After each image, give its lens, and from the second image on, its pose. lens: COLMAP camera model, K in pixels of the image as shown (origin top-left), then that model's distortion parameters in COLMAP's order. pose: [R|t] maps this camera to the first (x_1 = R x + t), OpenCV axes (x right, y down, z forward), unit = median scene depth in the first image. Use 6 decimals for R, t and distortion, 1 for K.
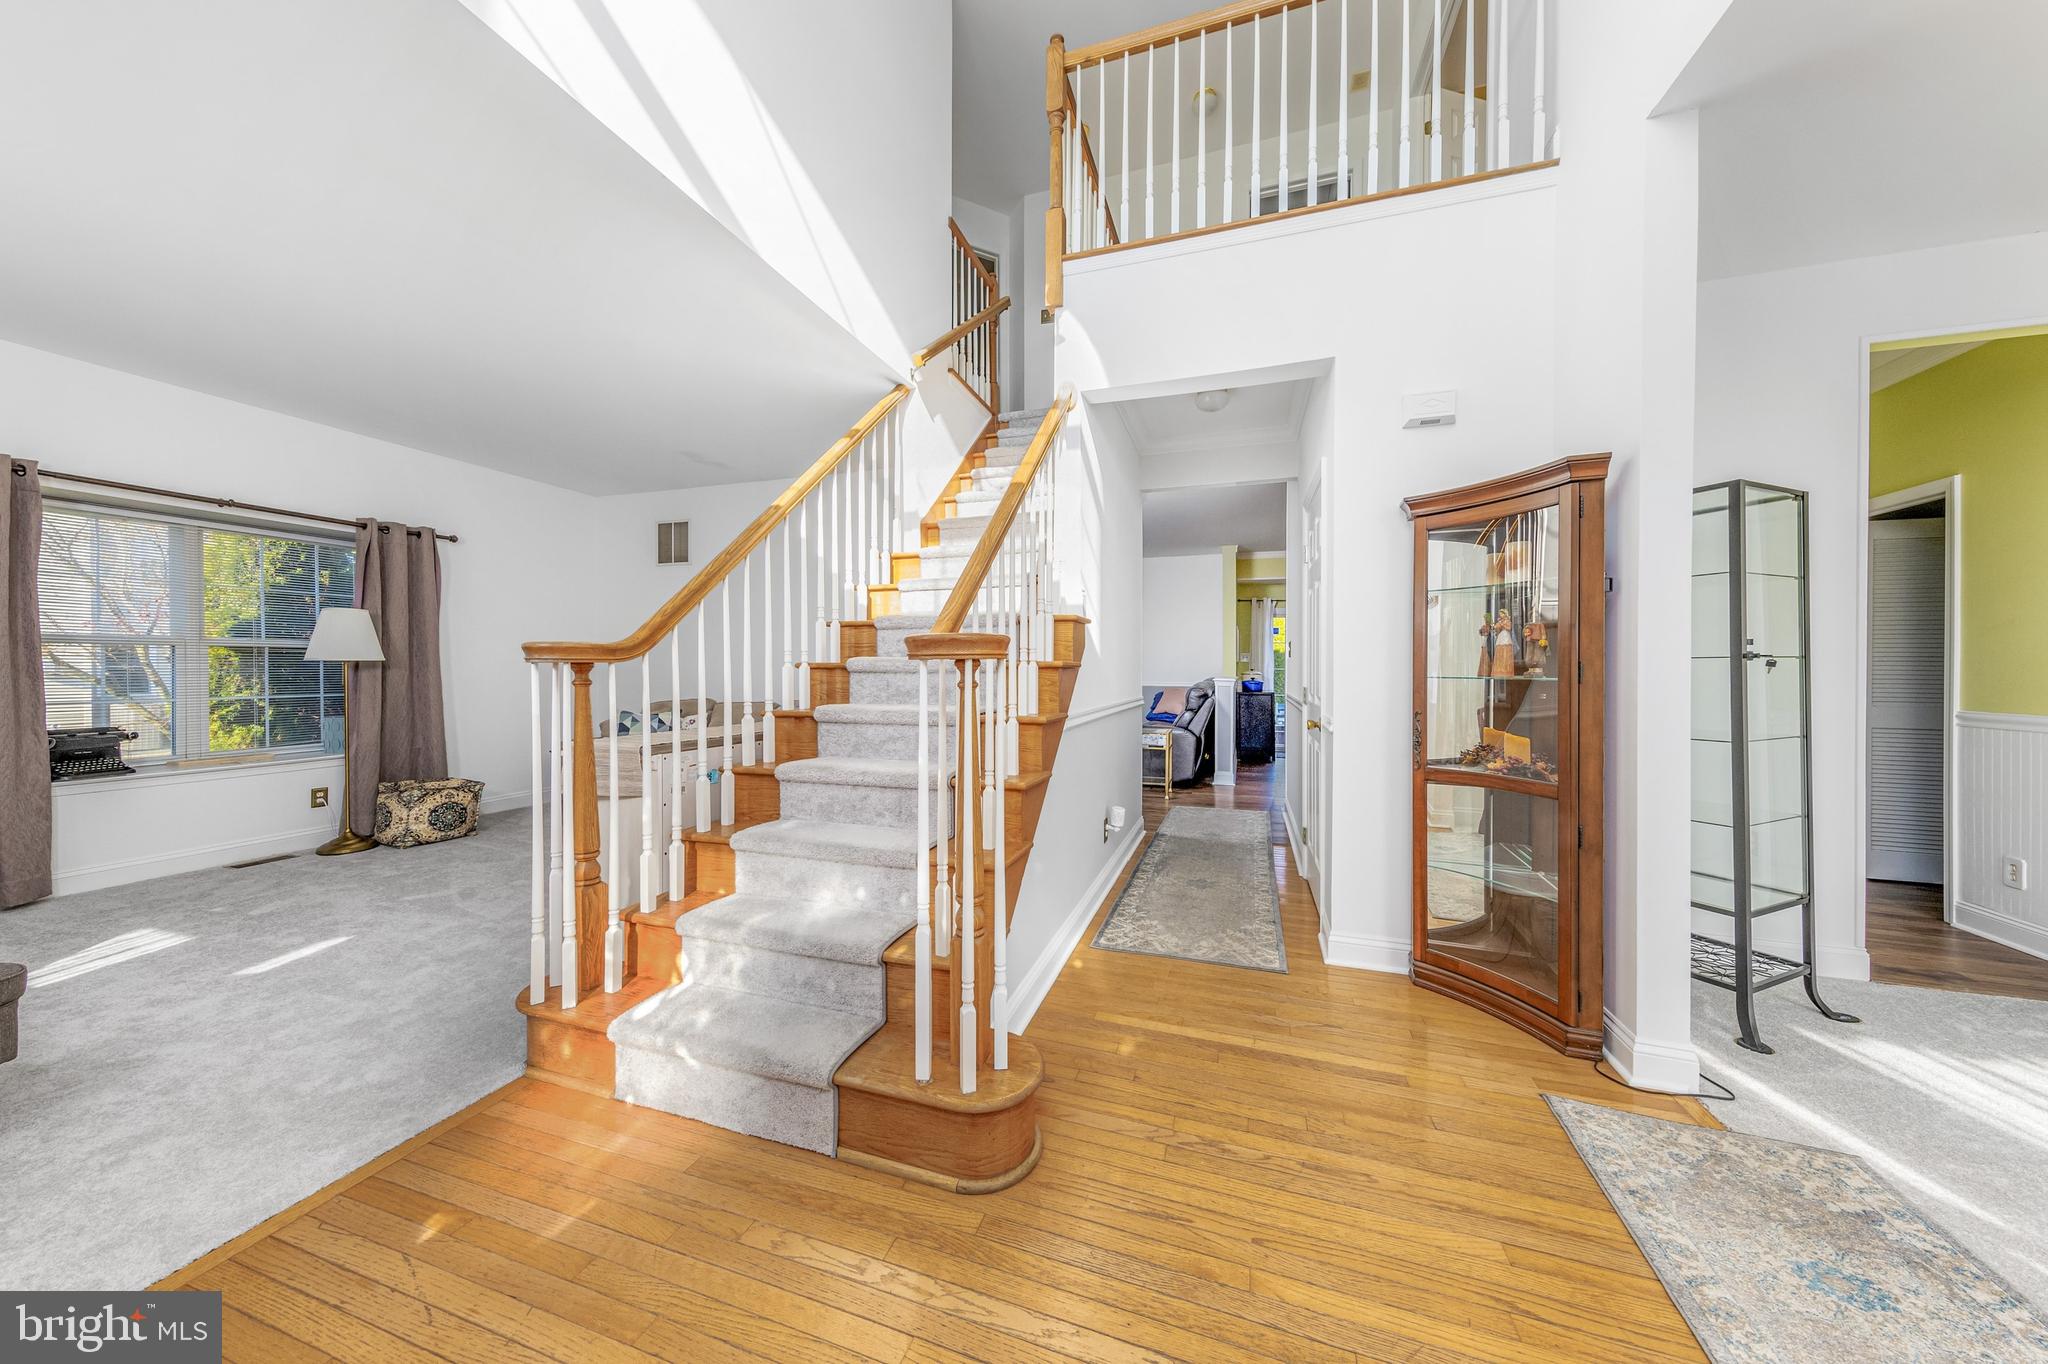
lens RADIAL K [[654.3, 0, 1024.0], [0, 654.3, 682.0], [0, 0, 1]] dist [-0.000659, -0.000031]
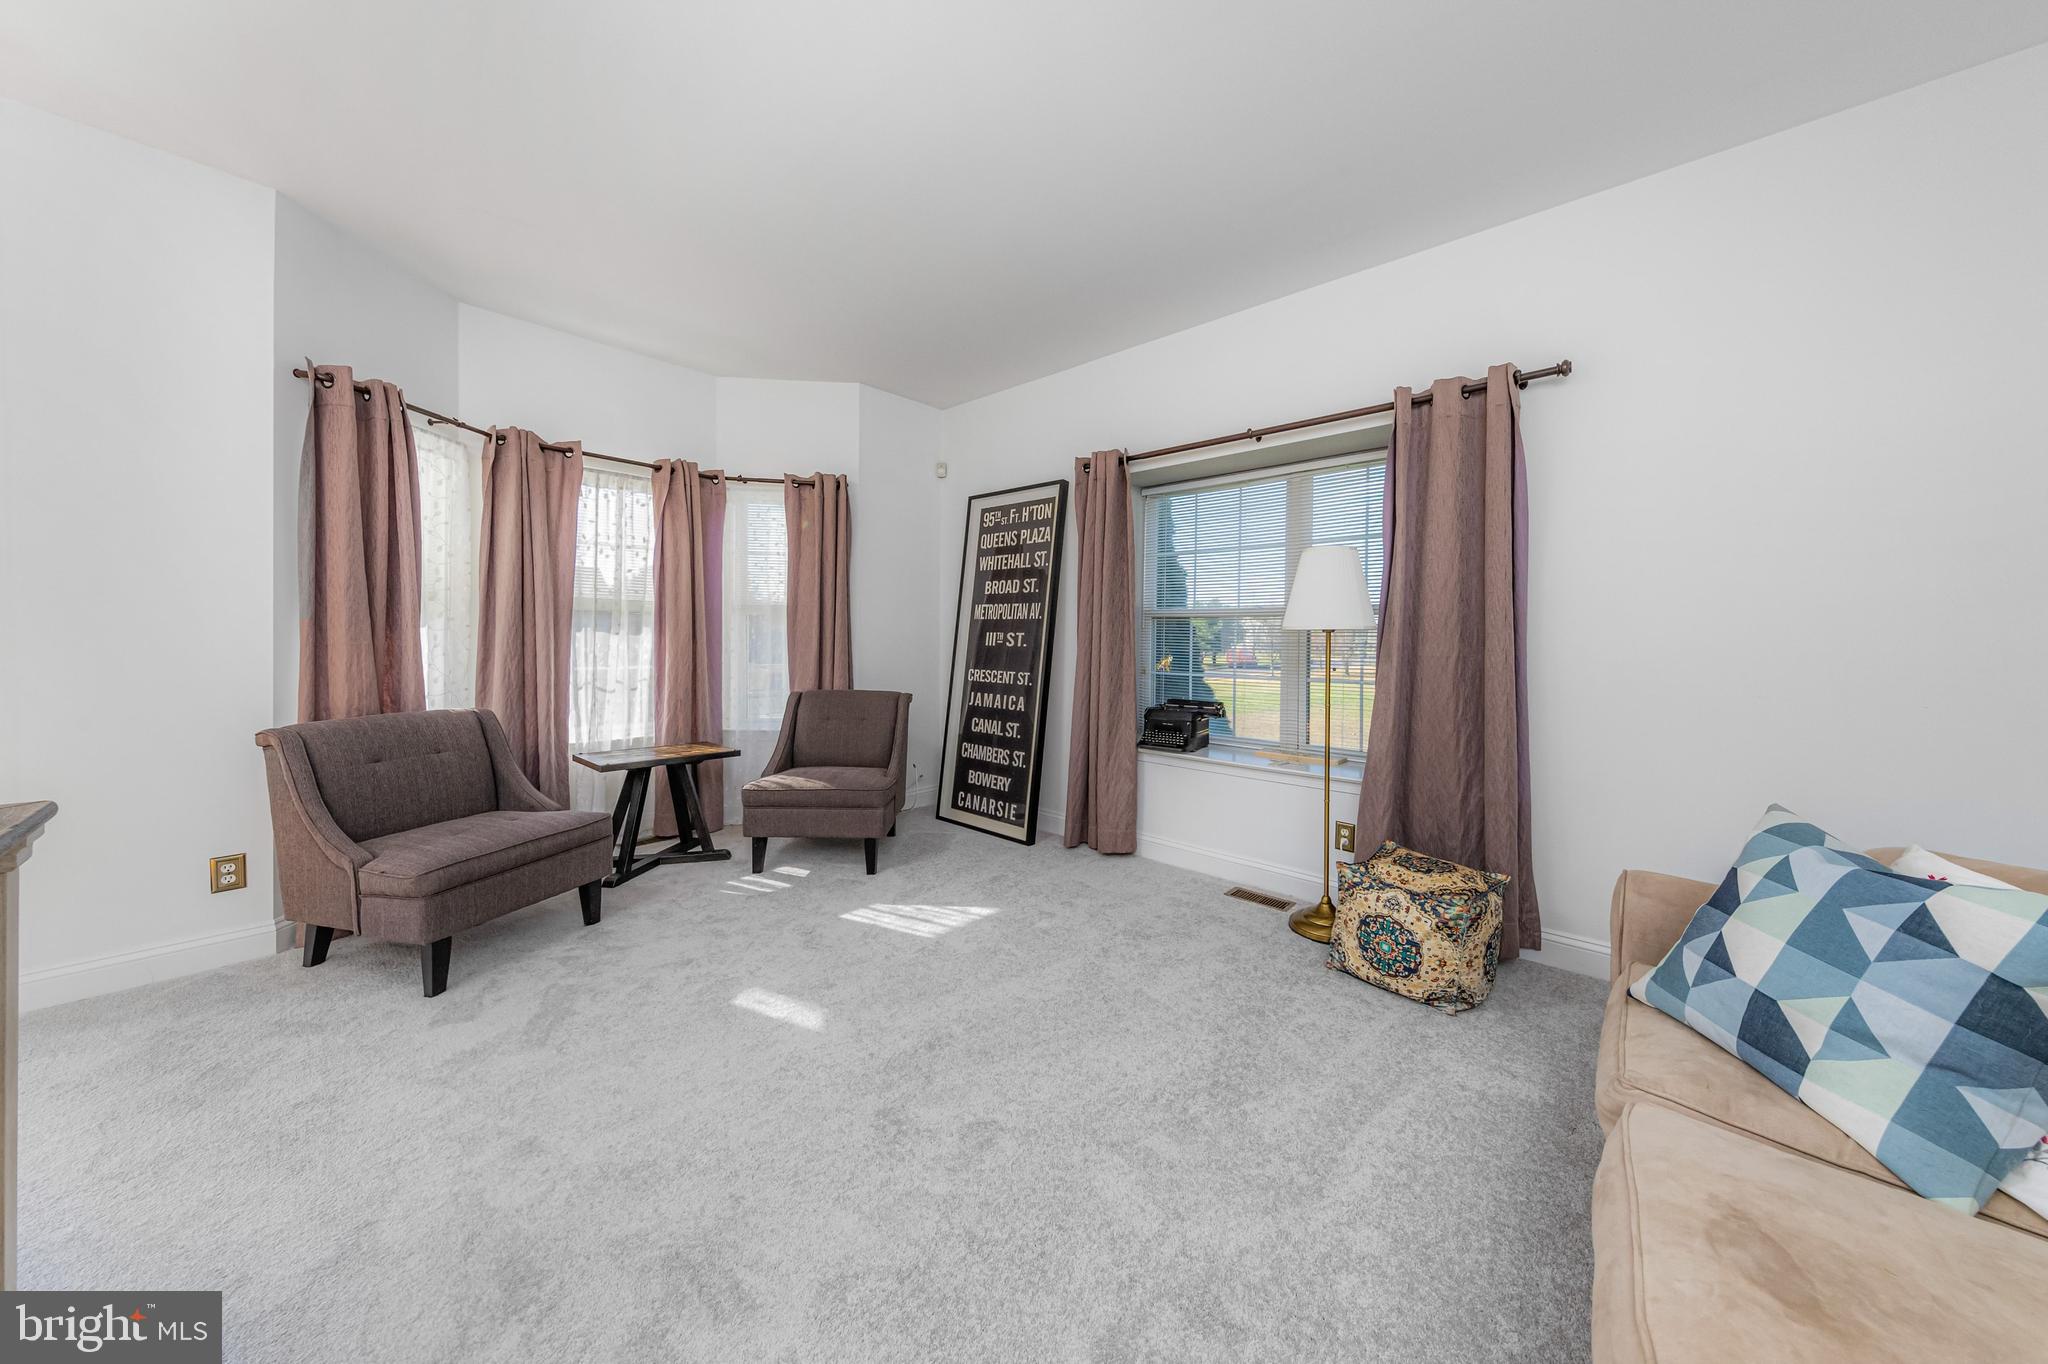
lens RADIAL K [[674.8, 0, 1029.2], [0, 674.8, 647.1], [0, 0, 1]] dist [-0.000258, 0.000013]
pose [[-0.404352, 0.006215, -0.914582, -0.391806], [-0.033672, 0.999198, 0.021677, -0.027536], [0.913983, 0.039561, -0.403819, 1.214490]]
